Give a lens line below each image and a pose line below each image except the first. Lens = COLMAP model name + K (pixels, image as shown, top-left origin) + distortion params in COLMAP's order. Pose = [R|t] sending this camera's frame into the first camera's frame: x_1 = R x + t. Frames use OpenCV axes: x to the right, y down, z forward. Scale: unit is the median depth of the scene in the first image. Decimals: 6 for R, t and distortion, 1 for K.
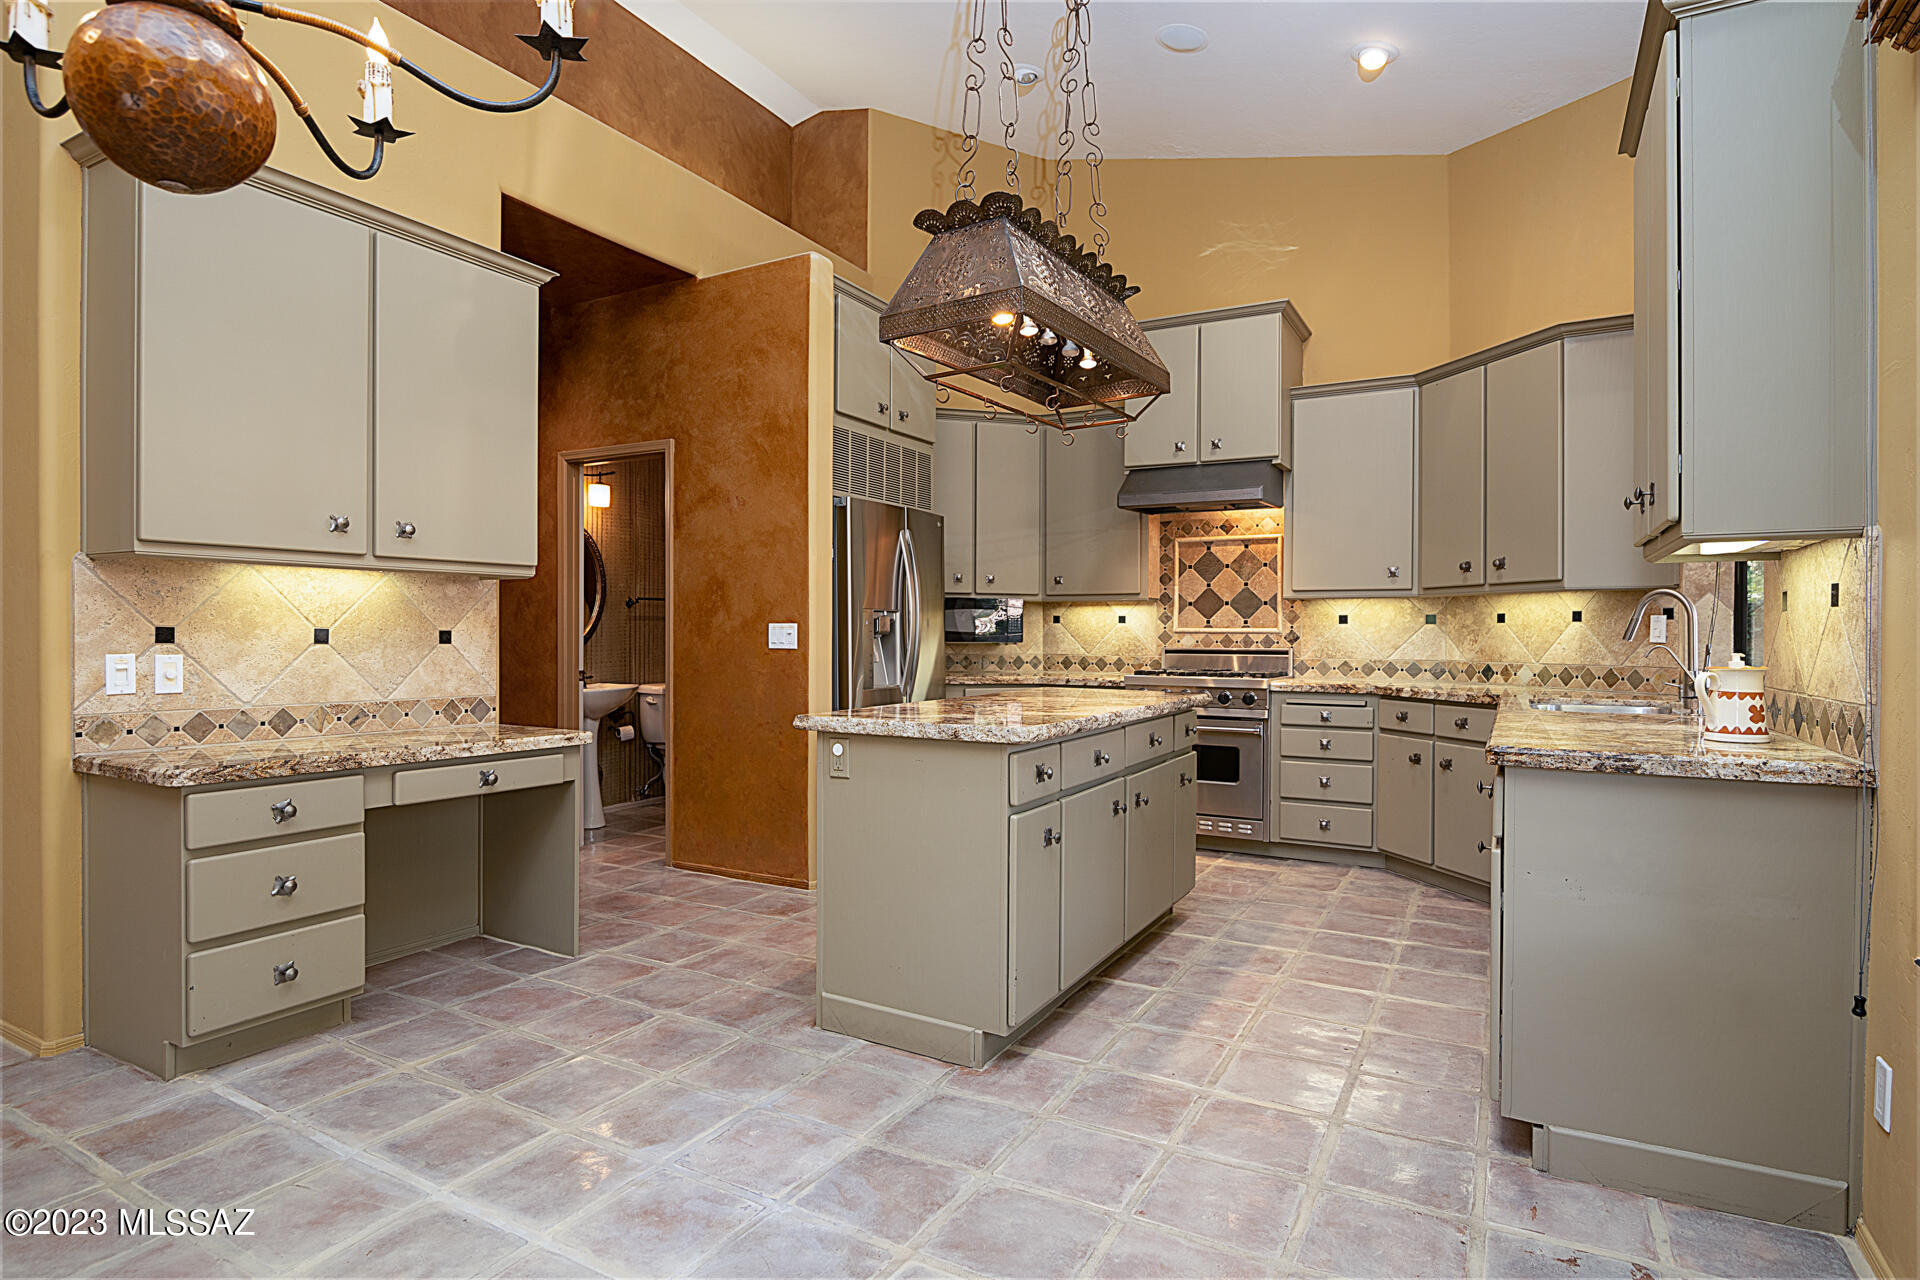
lens RADIAL K [[1007.5, 0, 956.9], [0, 1007.5, 641.0], [0, 0, 1]] dist [-0.001353, -0.000632]
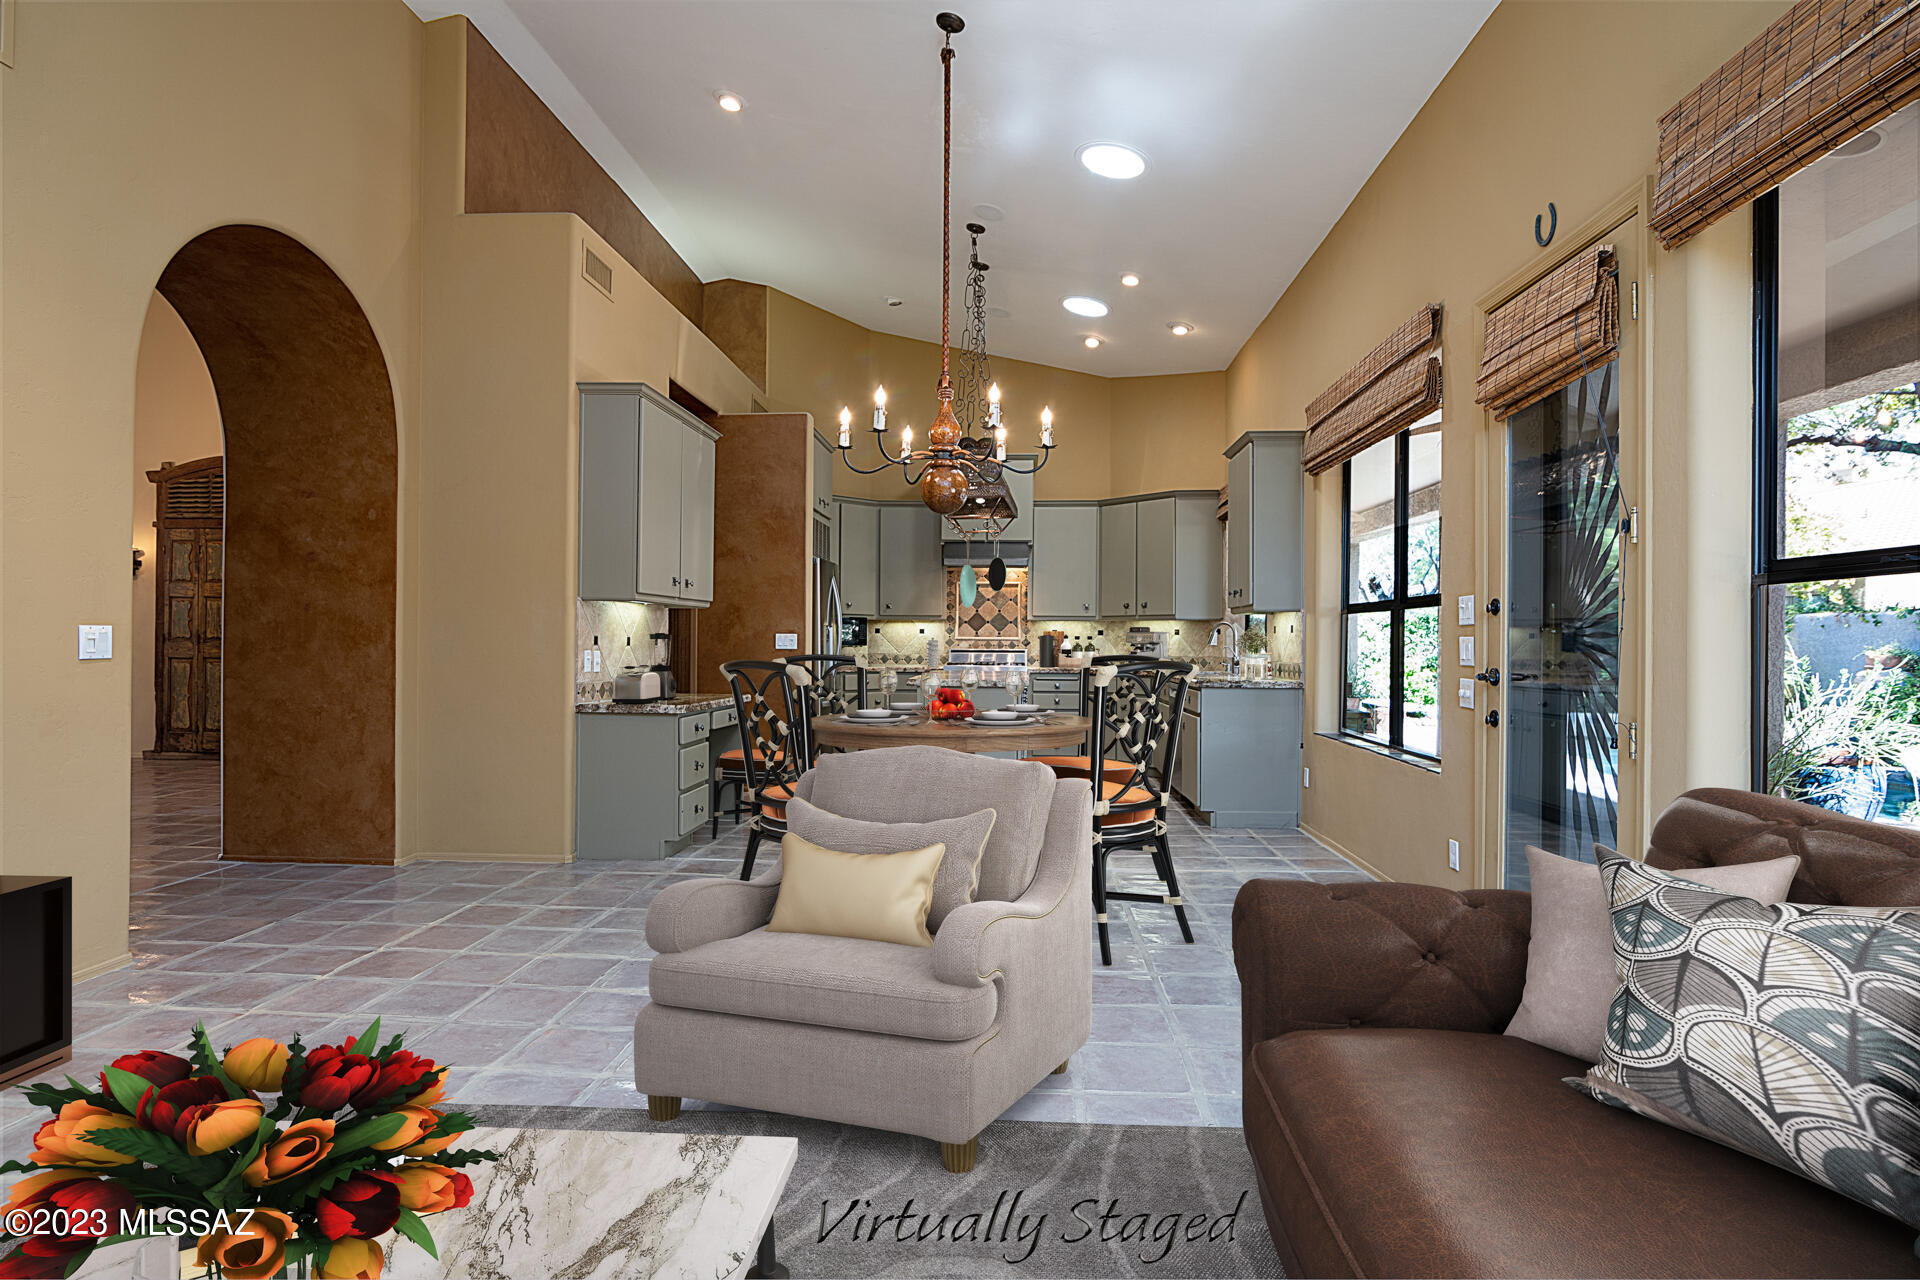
lens RADIAL K [[1007.5, 0, 961.4], [0, 1007.5, 635.7], [0, 0, 1]] dist [-0.001353, -0.000632]
pose [[0.904749, 0.004475, 0.425922, -0.490962], [-0.000063, 0.999946, -0.010371, 0.002068], [-0.425945, 0.009356, 0.904701, -0.492412]]
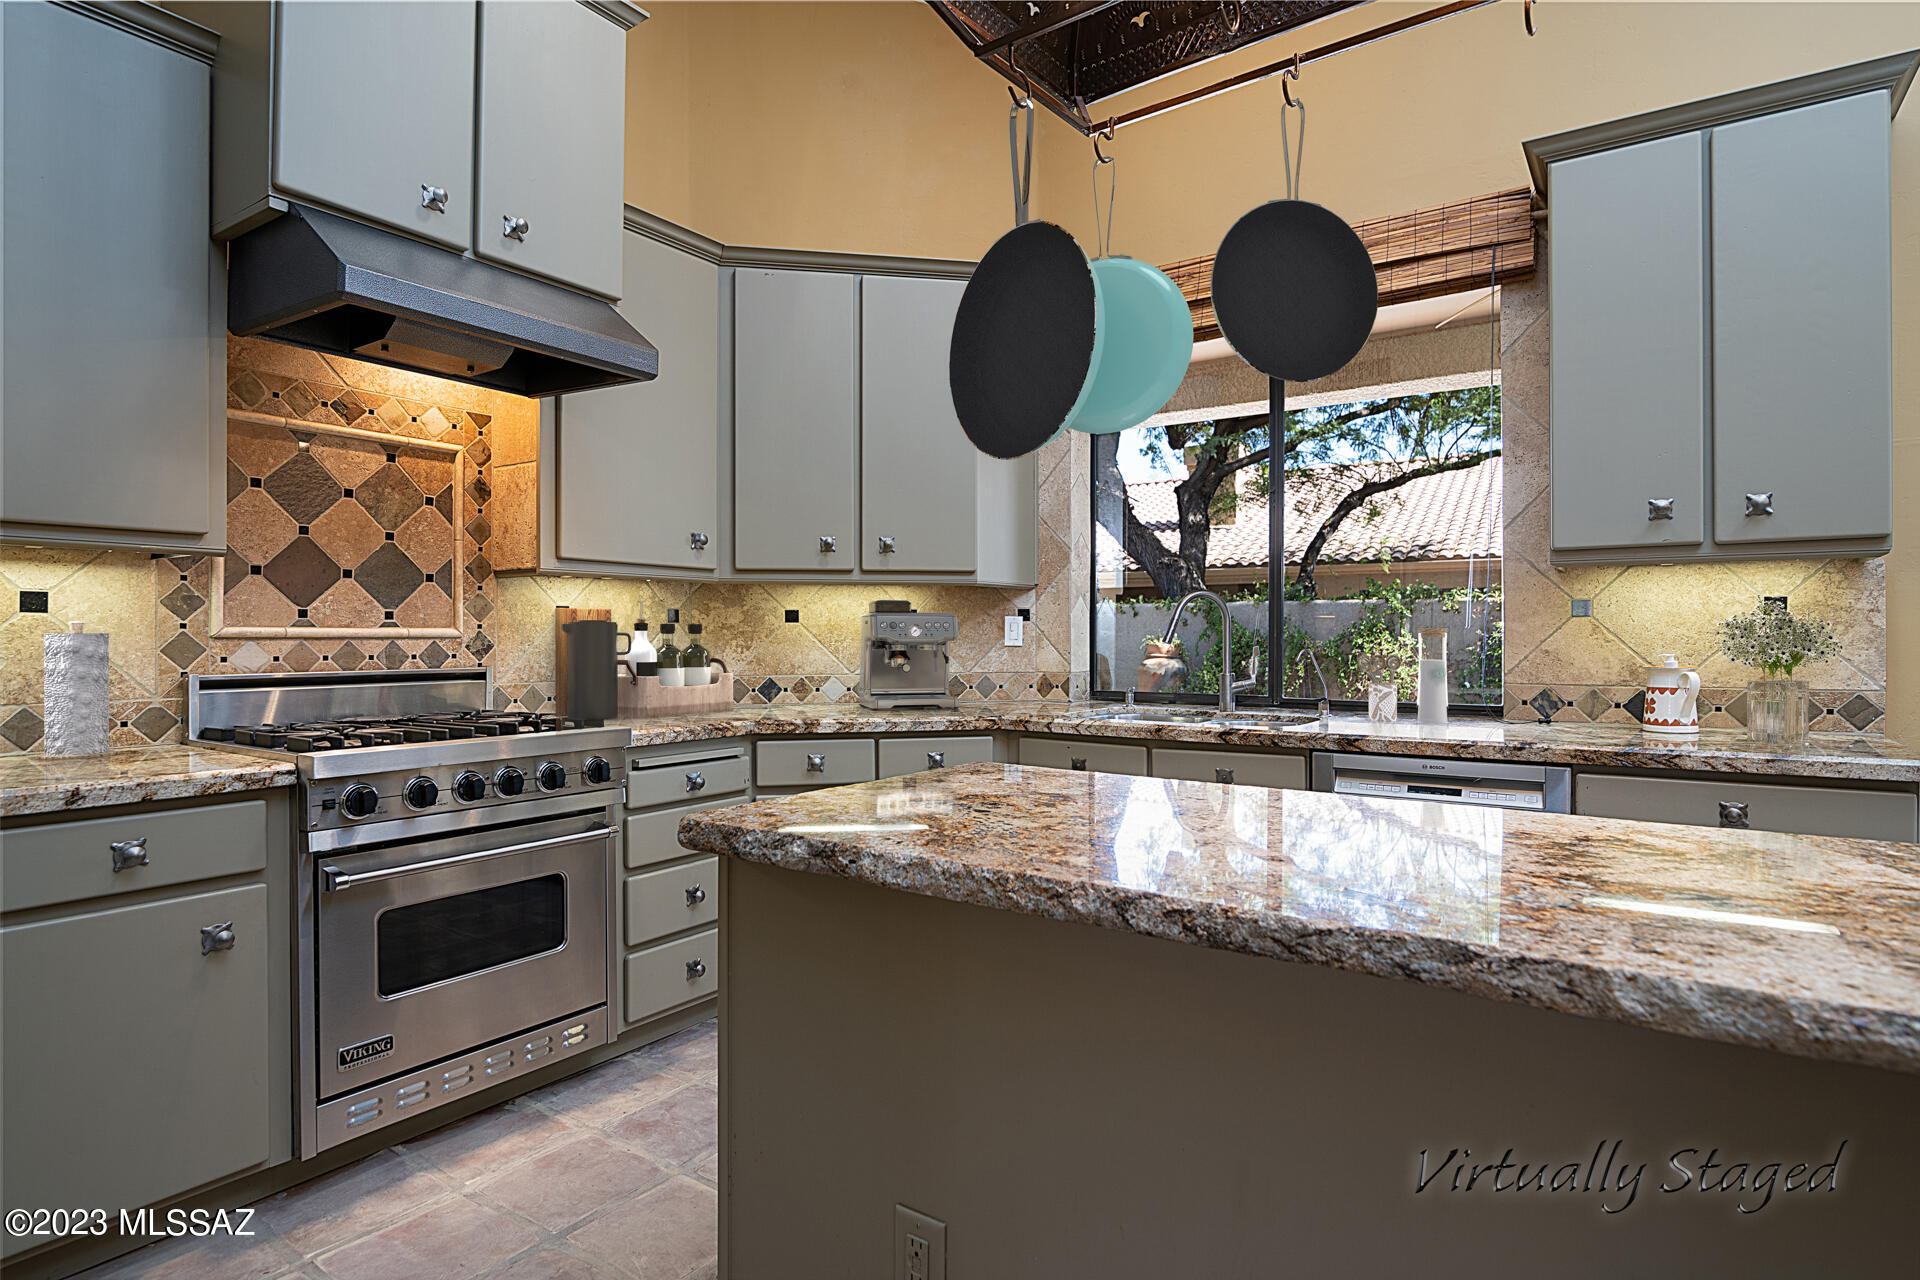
lens RADIAL K [[1007.5, 0, 958.8], [0, 1007.5, 640.3], [0, 0, 1]] dist [-0.001353, -0.000632]
pose [[0.093716, -0.007668, 0.995569, -0.170147], [0.010765, 0.999920, 0.006688, -0.007283], [-0.995541, 0.010091, 0.093791, 0.700301]]
